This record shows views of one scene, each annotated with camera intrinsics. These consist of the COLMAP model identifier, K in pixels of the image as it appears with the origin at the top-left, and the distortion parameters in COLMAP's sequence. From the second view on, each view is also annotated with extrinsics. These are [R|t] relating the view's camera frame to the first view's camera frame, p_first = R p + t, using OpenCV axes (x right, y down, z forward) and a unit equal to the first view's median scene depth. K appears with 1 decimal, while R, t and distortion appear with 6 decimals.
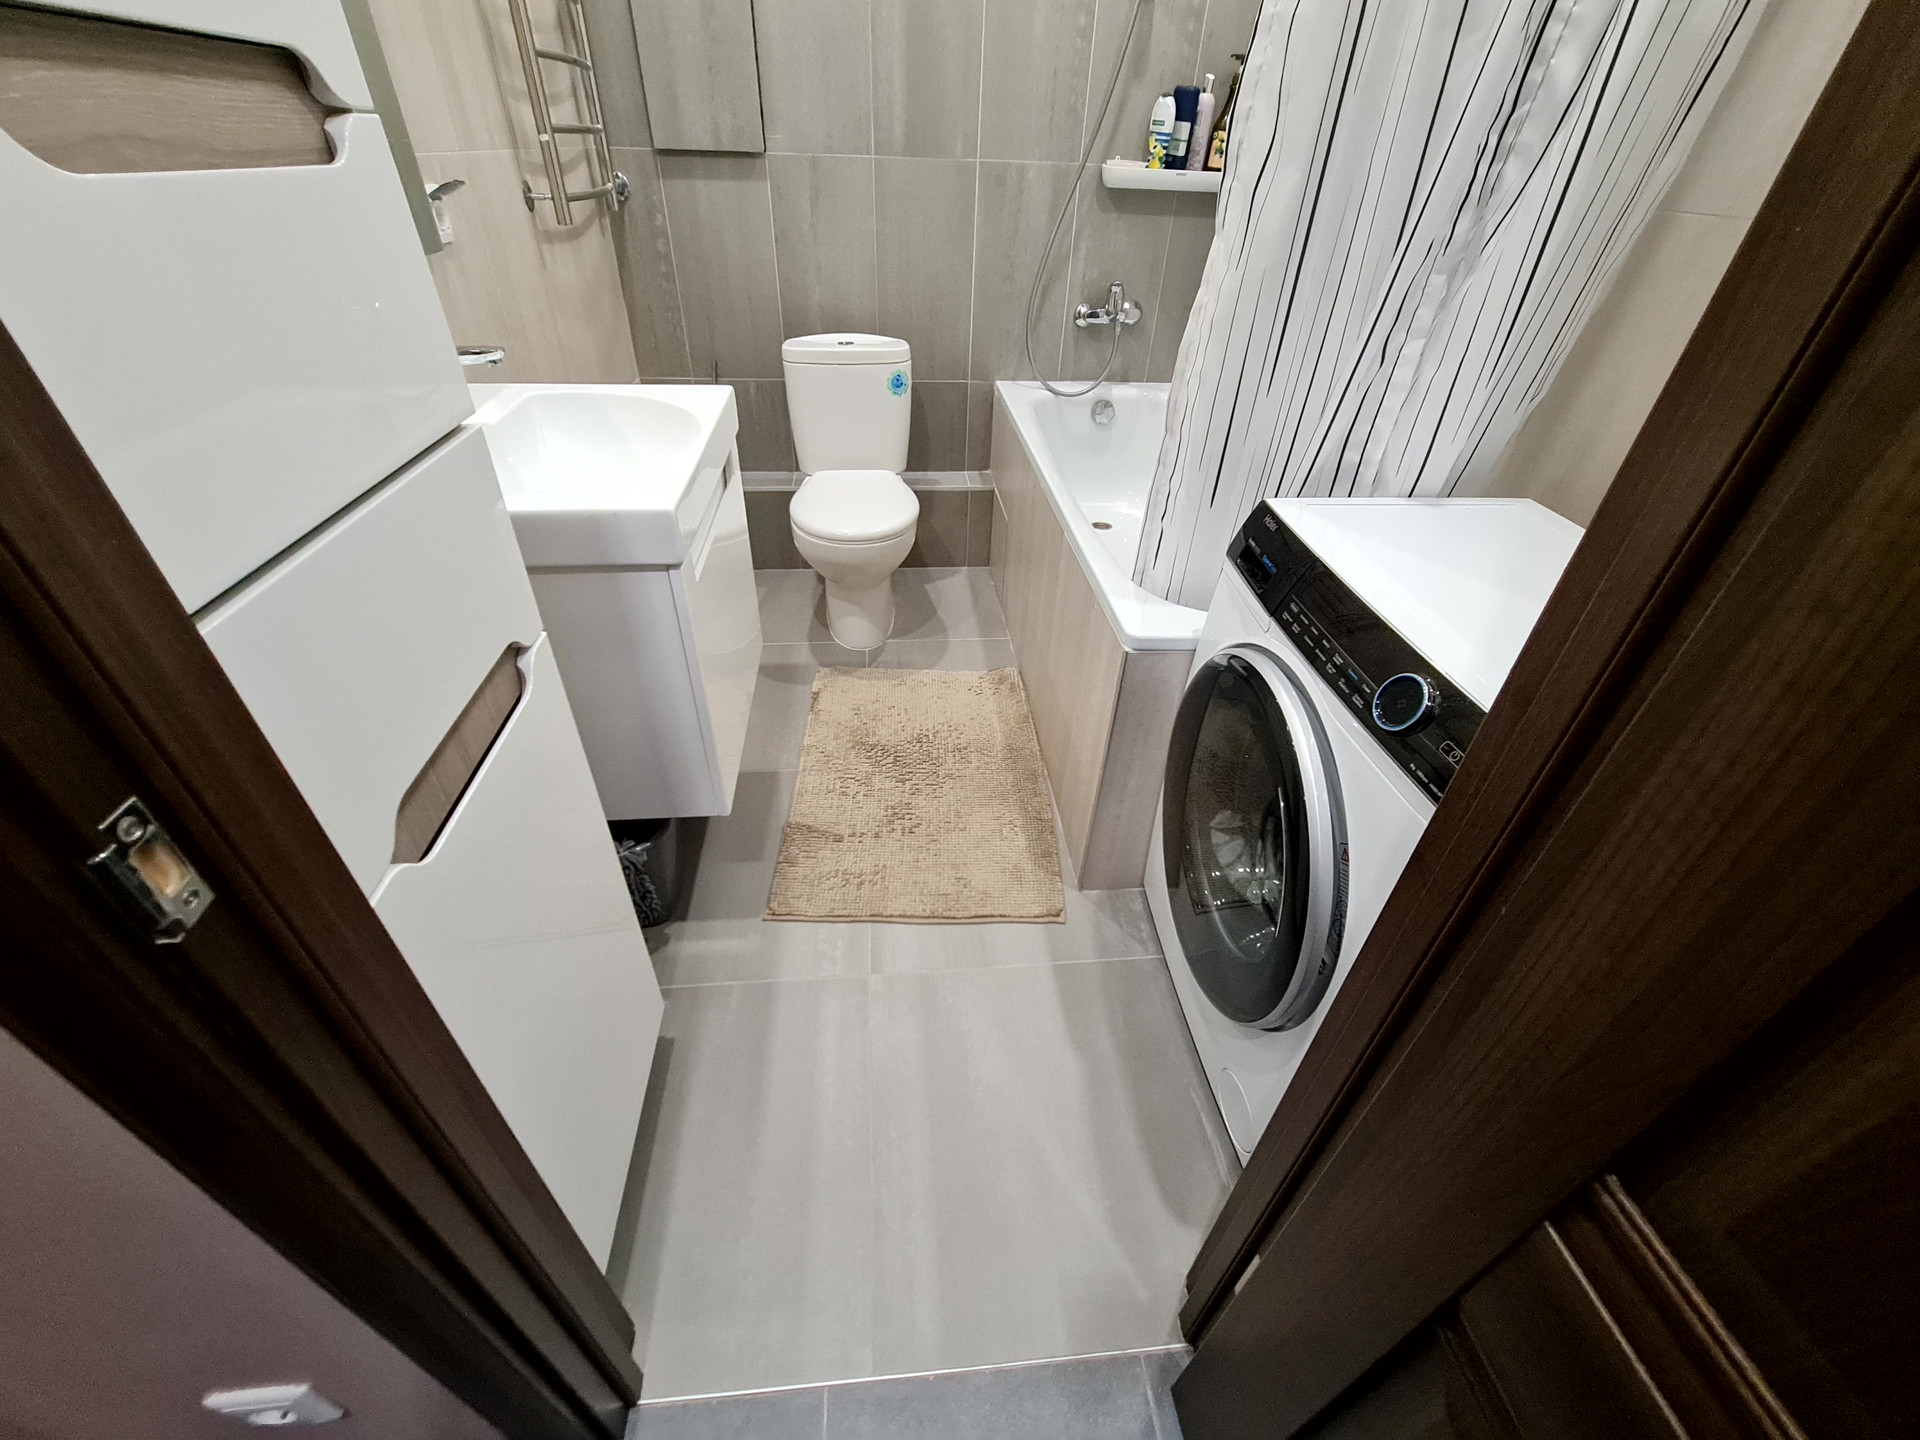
lens RADIAL K [[783.4, 0, 960.0], [0, 783.4, 720.0], [0, 0, 1]] dist [-0.007642, 0.002323]
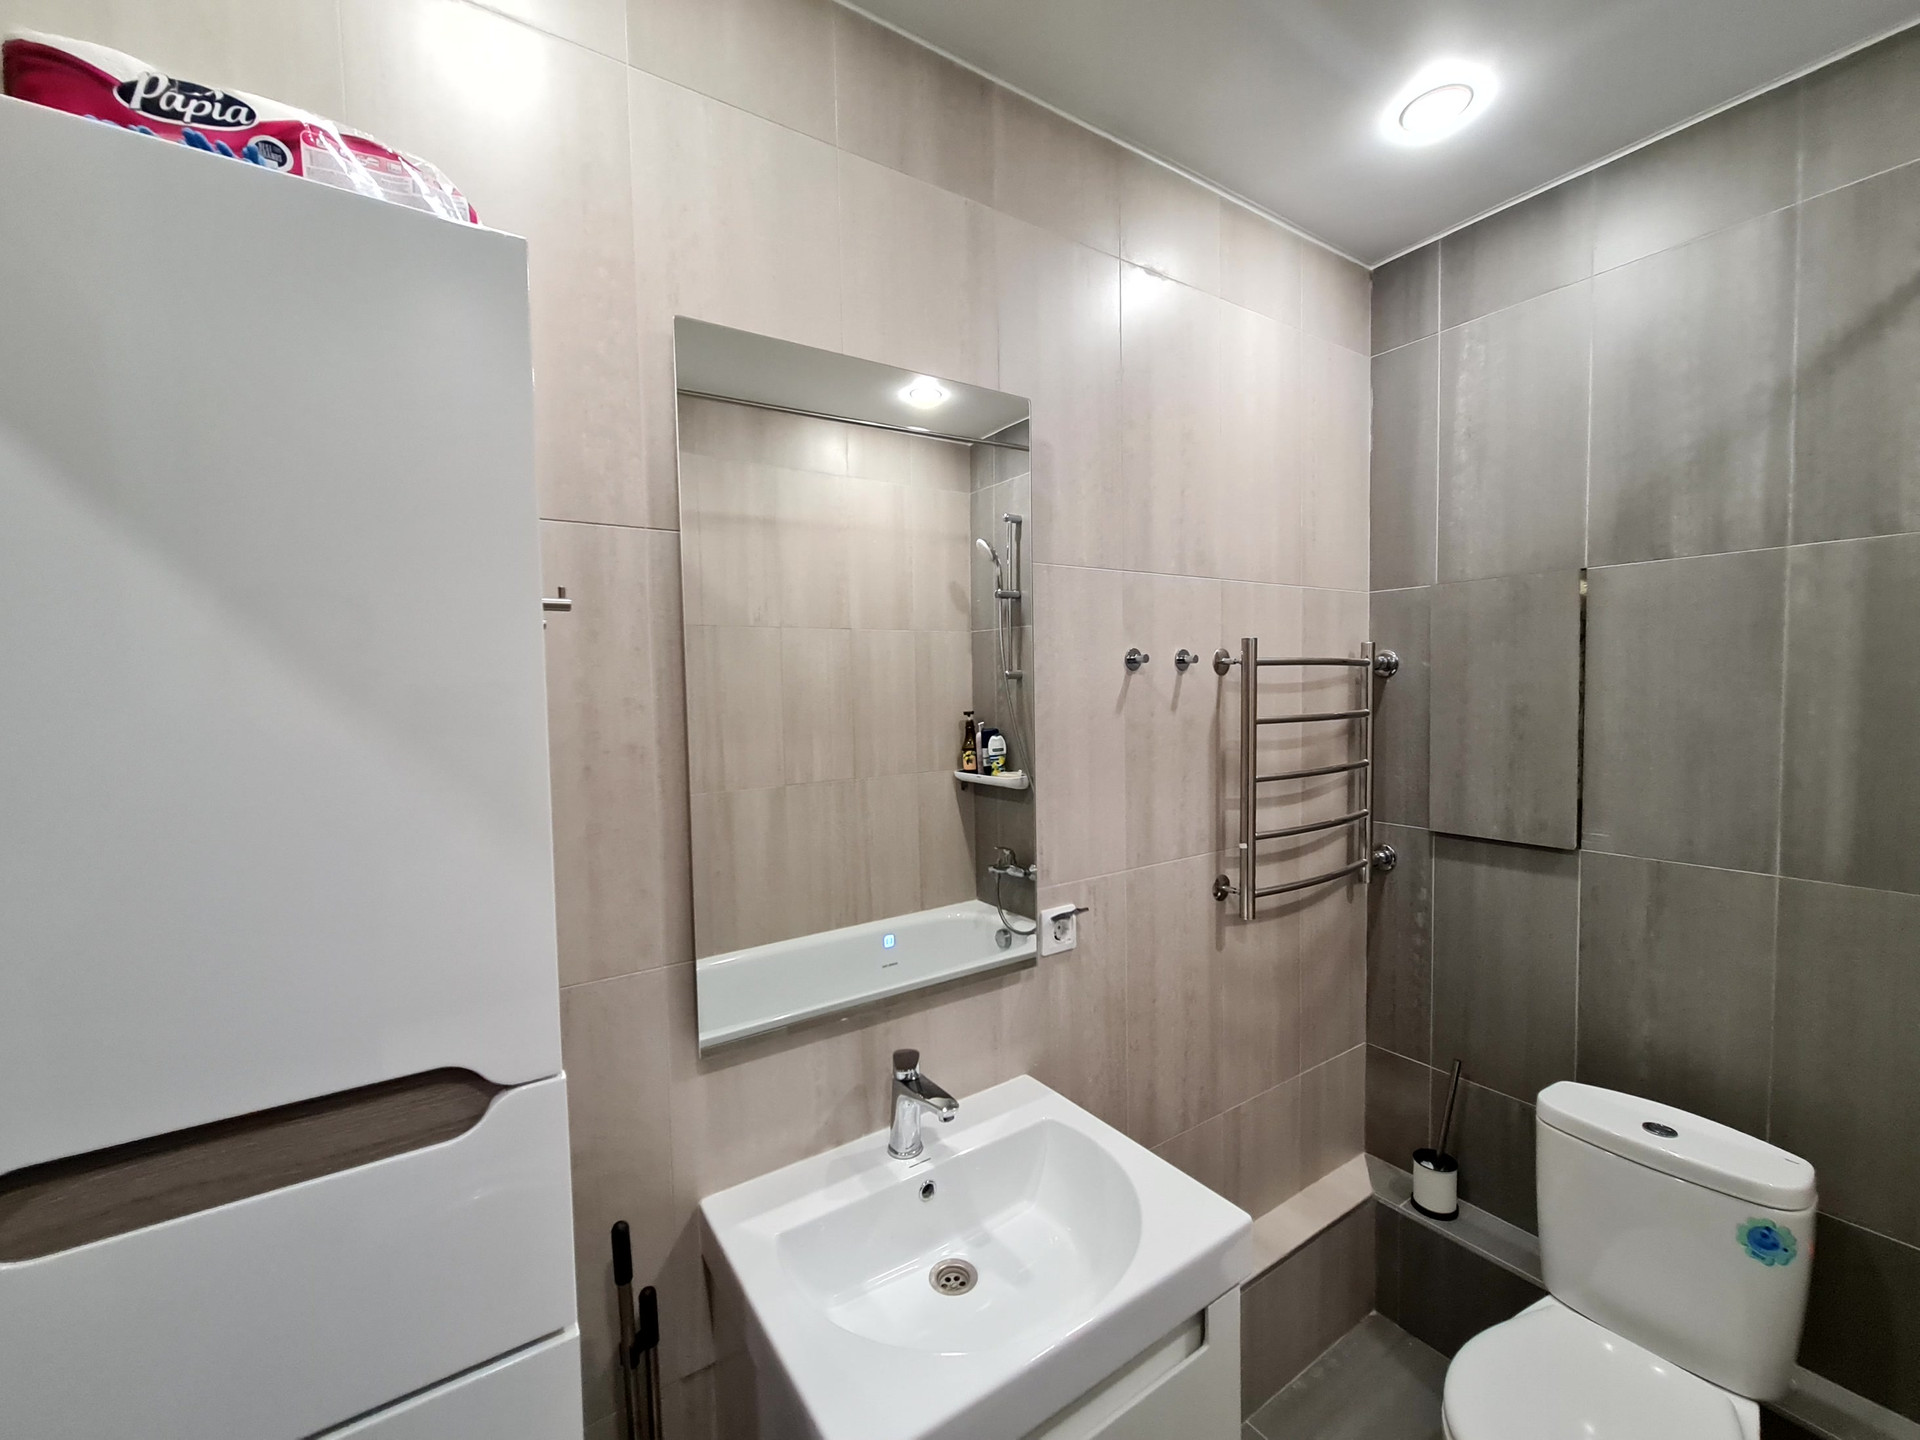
lens RADIAL K [[783.4, 0, 956.7], [0, 783.4, 719.2], [0, 0, 1]] dist [-0.007642, 0.002323]
pose [[0.470737, -0.003294, -0.882267, 0.141712], [-0.500254, 0.822711, -0.269984, -0.314158], [0.726741, 0.568450, 0.385633, 0.180139]]
